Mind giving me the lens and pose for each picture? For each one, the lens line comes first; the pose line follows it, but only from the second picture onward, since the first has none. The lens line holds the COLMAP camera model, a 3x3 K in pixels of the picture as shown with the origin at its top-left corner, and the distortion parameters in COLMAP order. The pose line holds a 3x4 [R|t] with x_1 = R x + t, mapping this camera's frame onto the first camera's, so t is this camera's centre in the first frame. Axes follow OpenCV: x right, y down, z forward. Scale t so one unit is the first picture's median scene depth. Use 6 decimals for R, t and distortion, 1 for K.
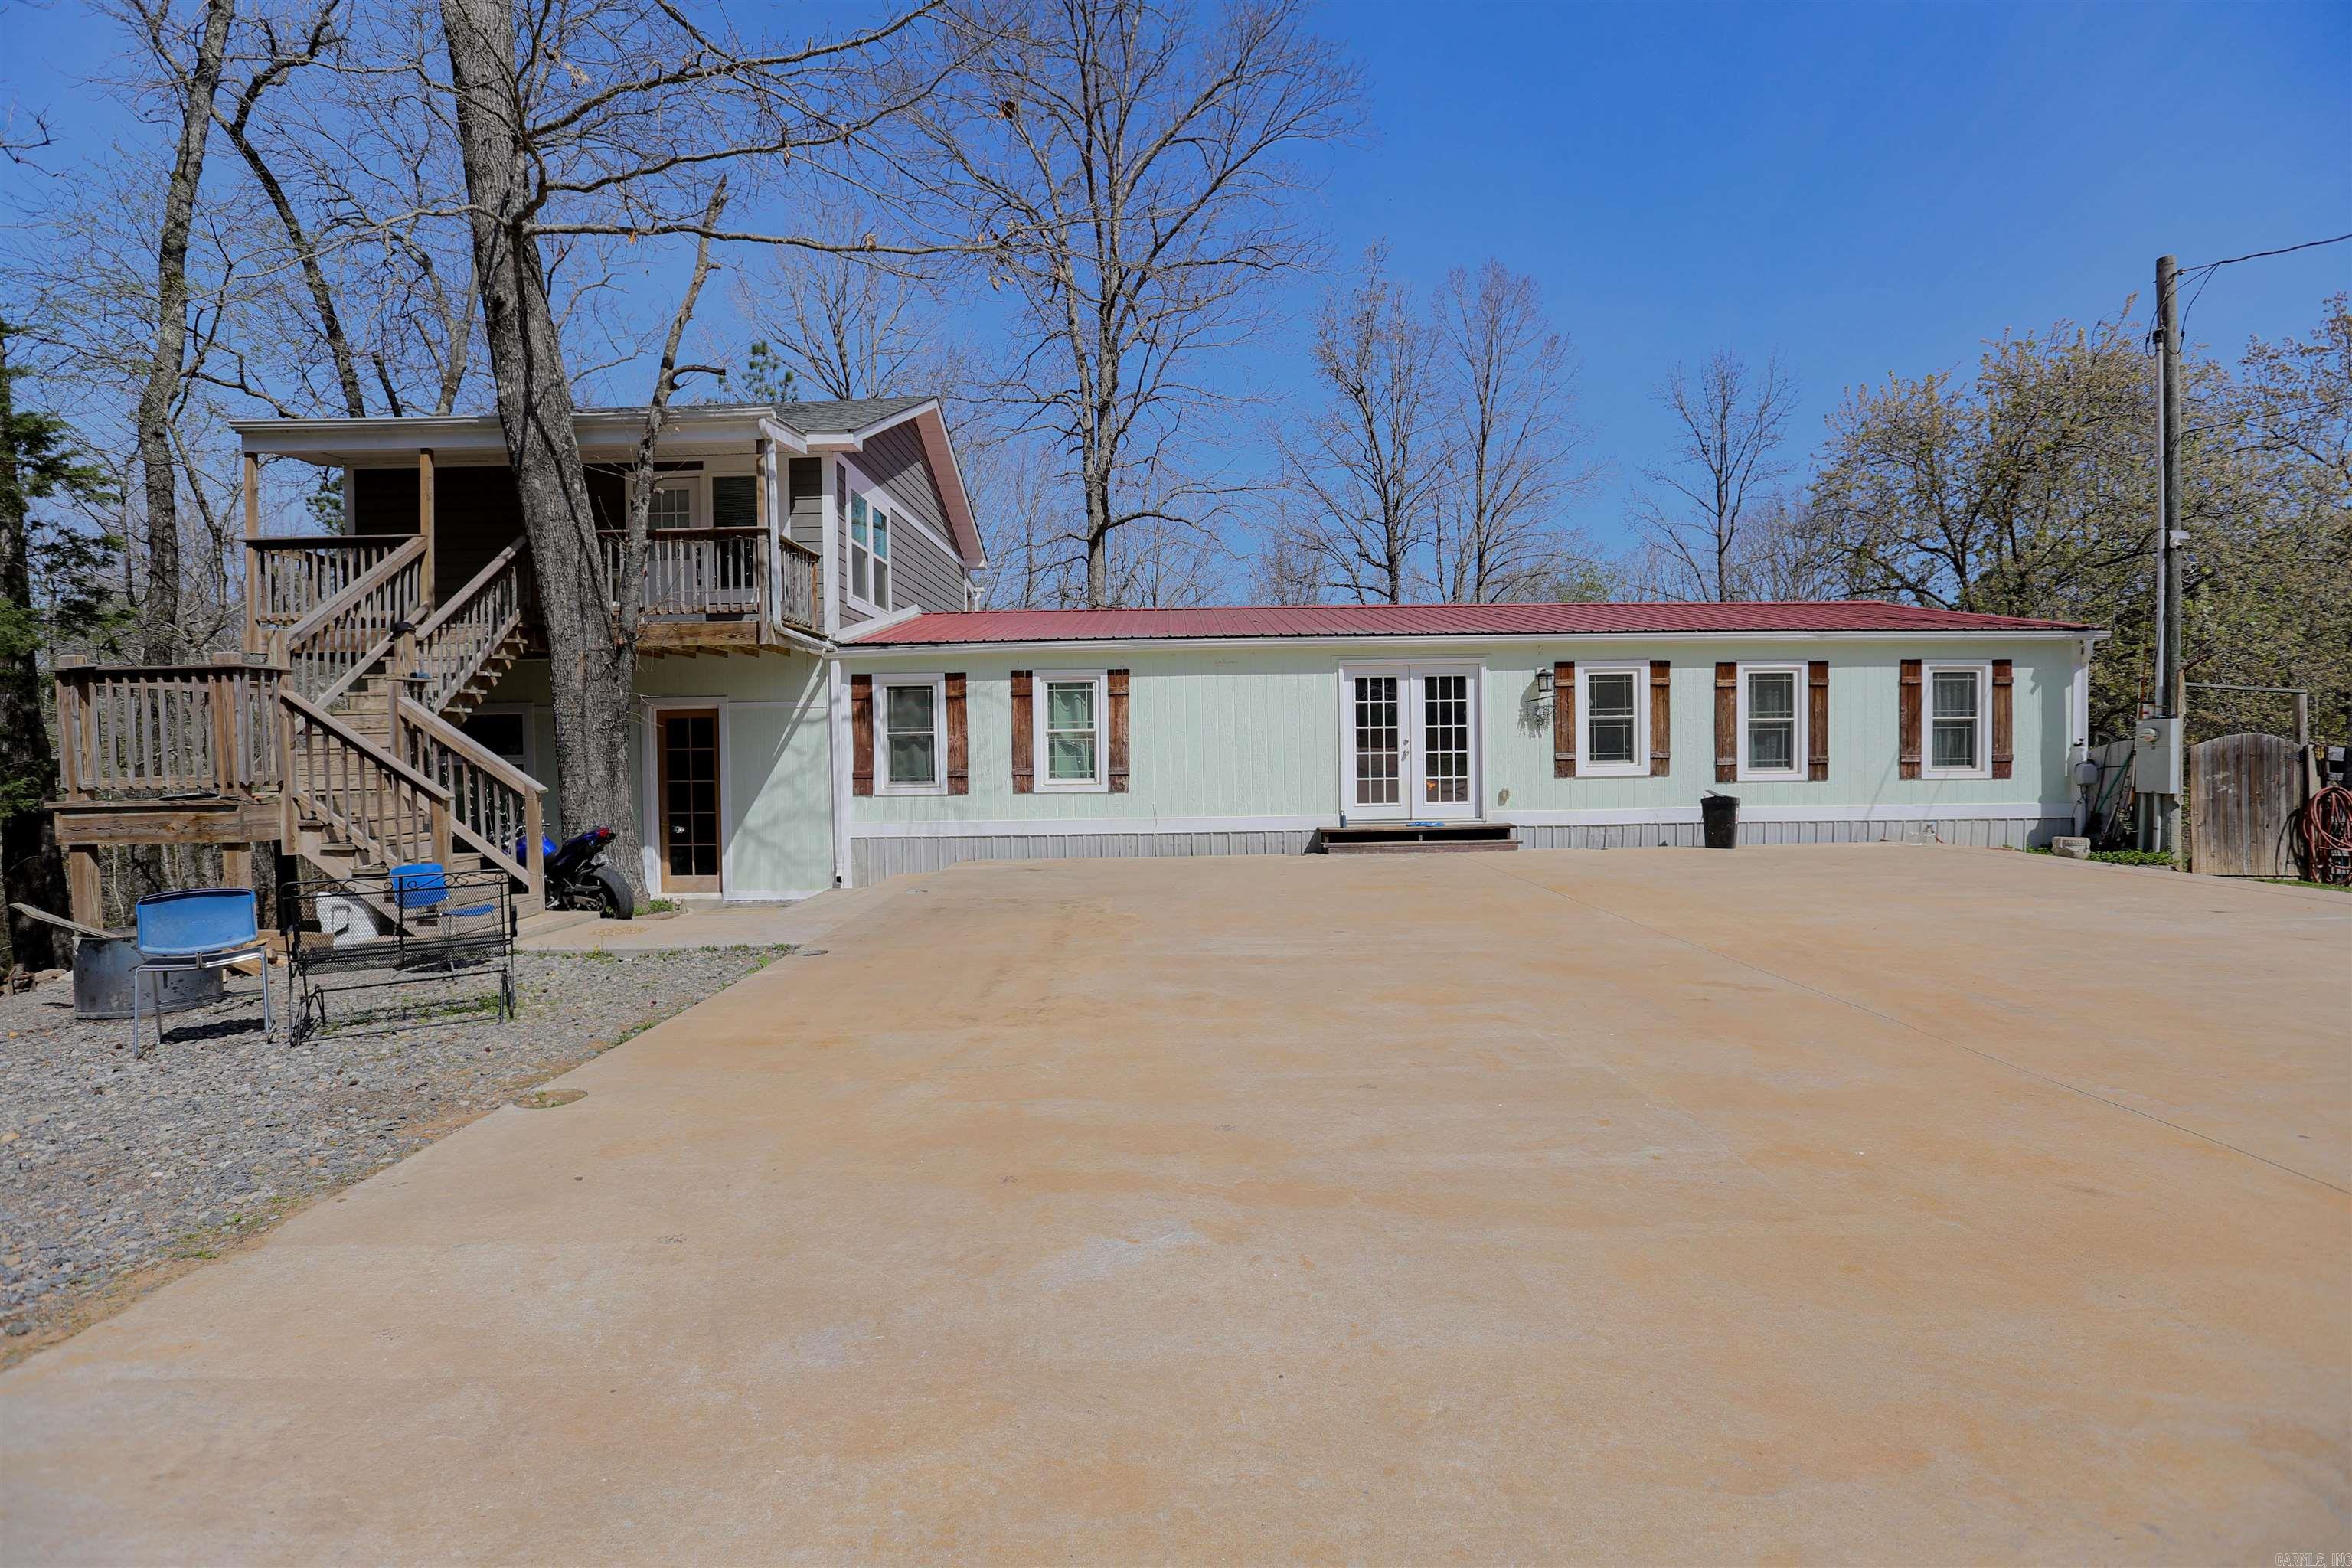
lens RADIAL K [[1071.0, 0, 1180.3], [0, 1071.0, 764.3], [0, 0, 1]] dist [-0.054462, 0.018898]
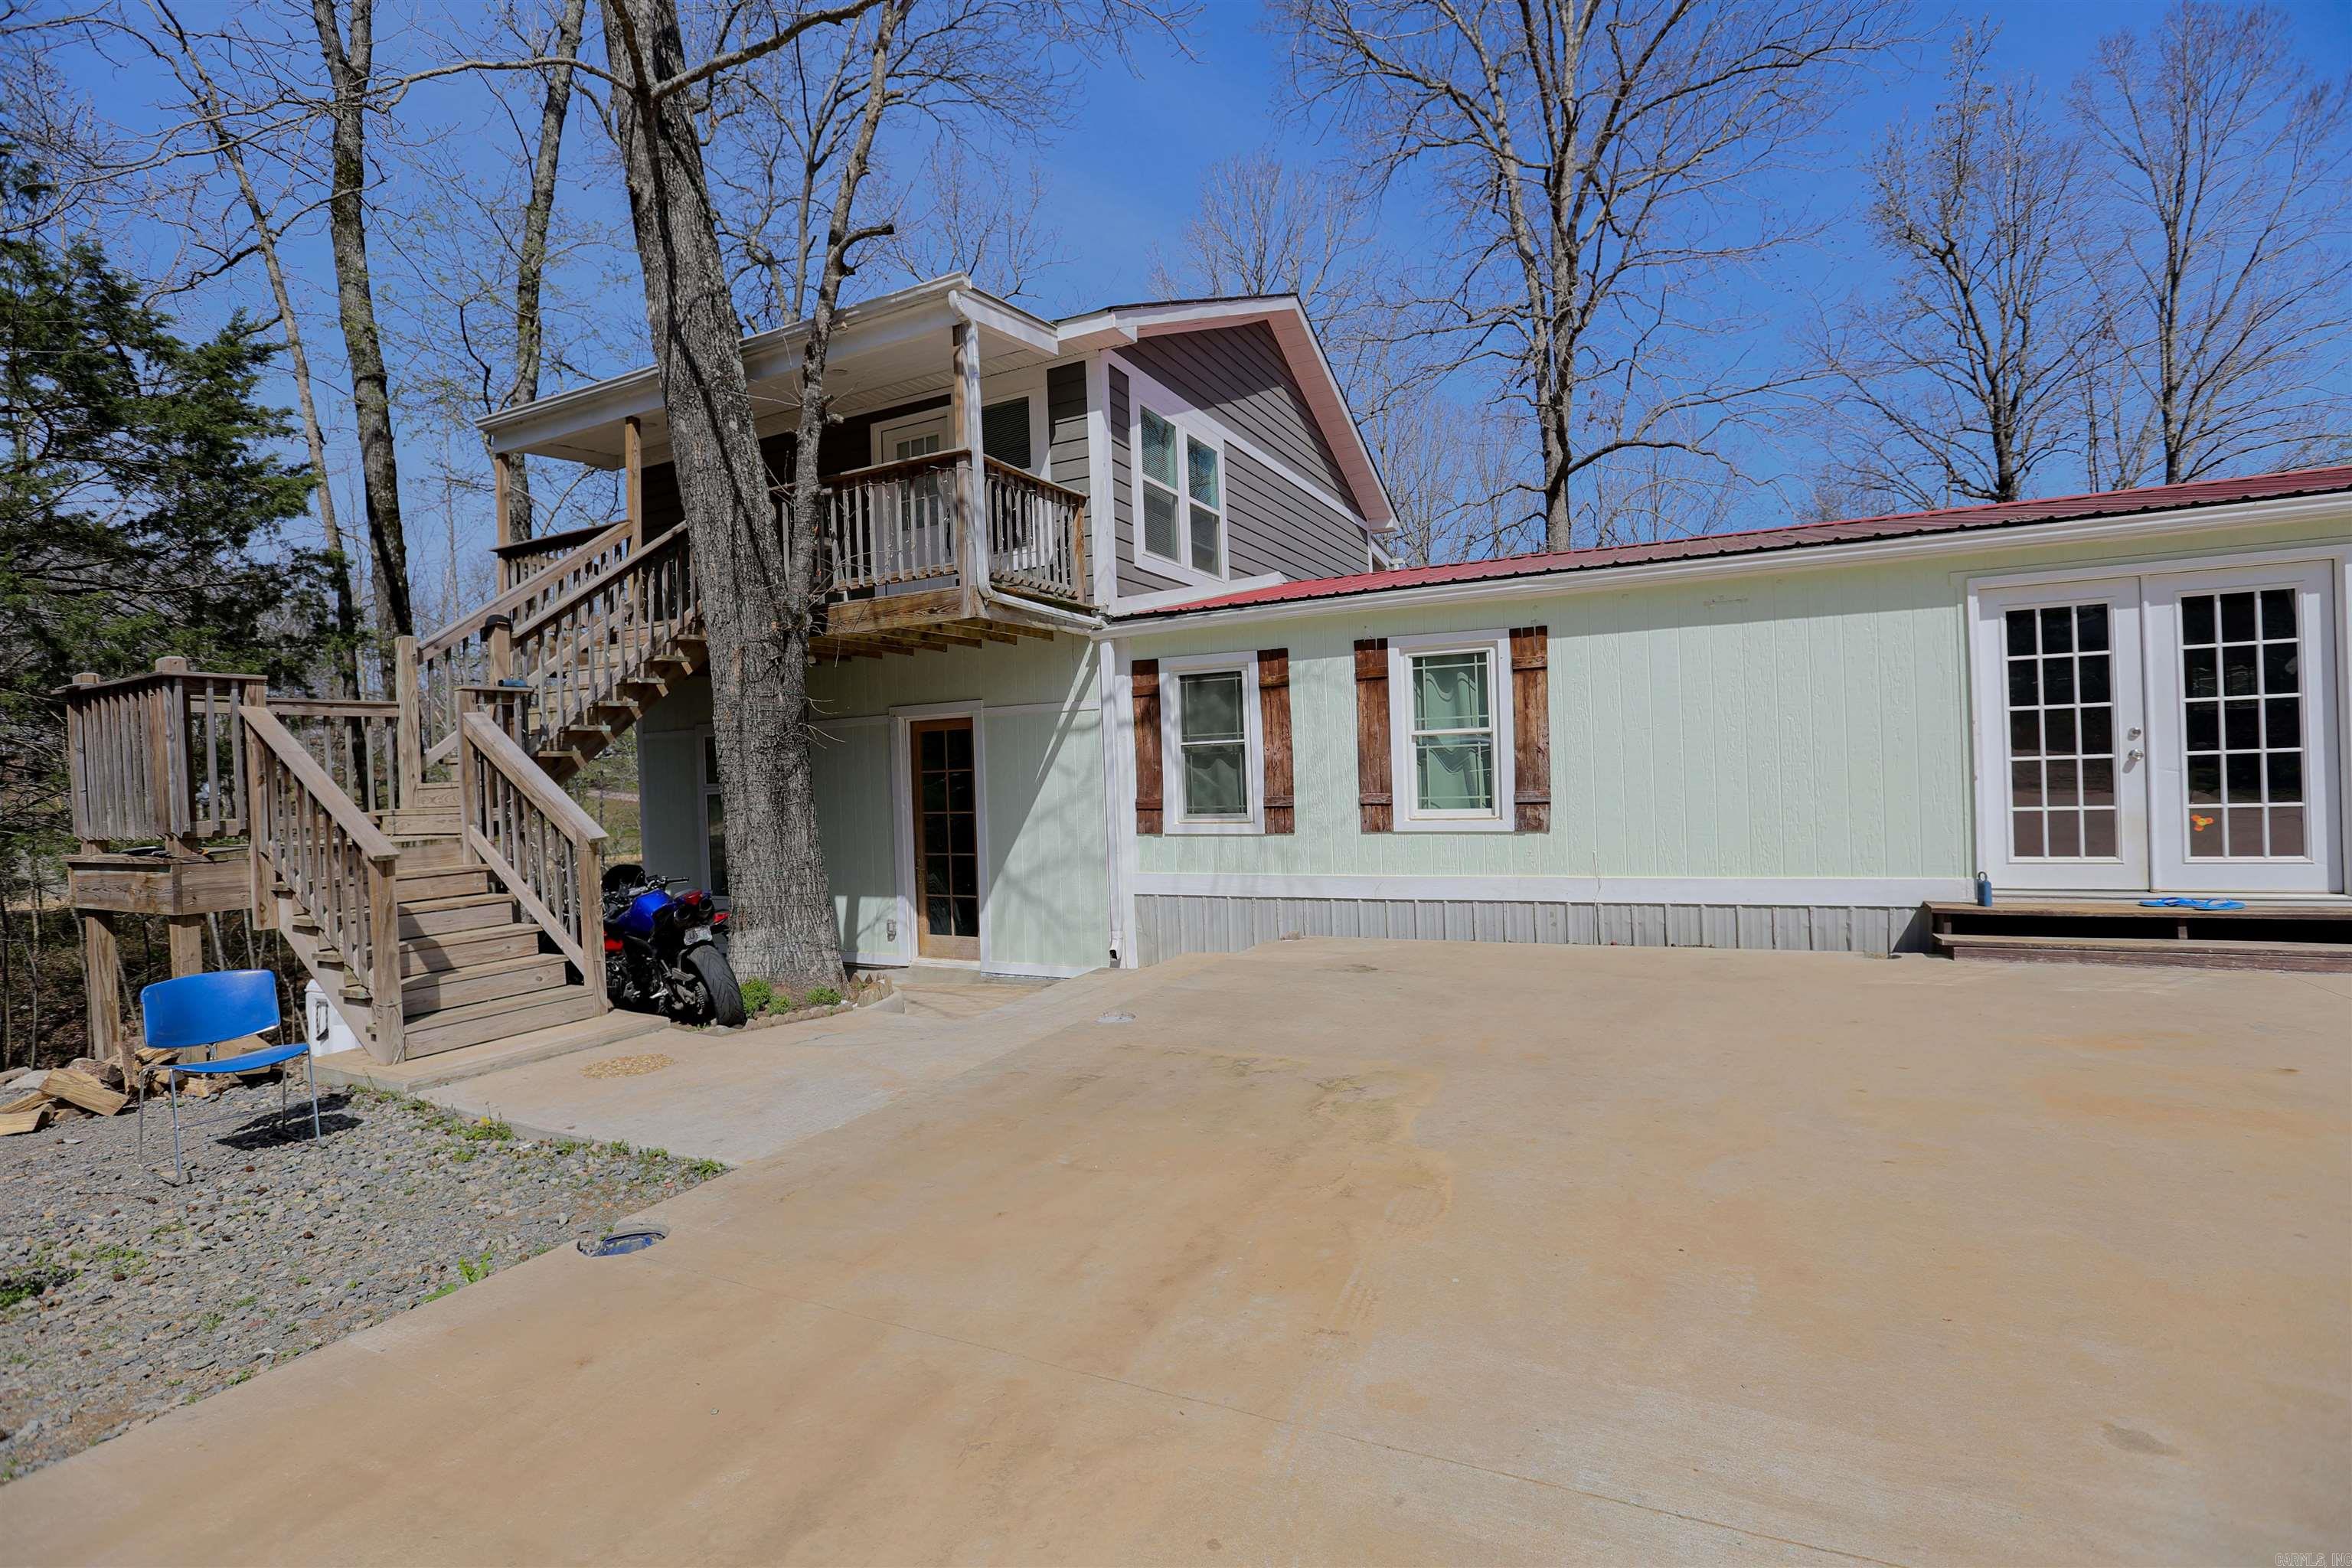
lens RADIAL K [[1071.0, 0, 1168.5], [0, 1071.0, 773.8], [0, 0, 1]] dist [-0.054462, 0.018898]
pose [[0.892098, -0.014716, -0.451602, 0.030016], [0.013862, 0.999890, -0.005199, -0.006094], [0.451629, -0.001622, 0.892204, 0.376654]]
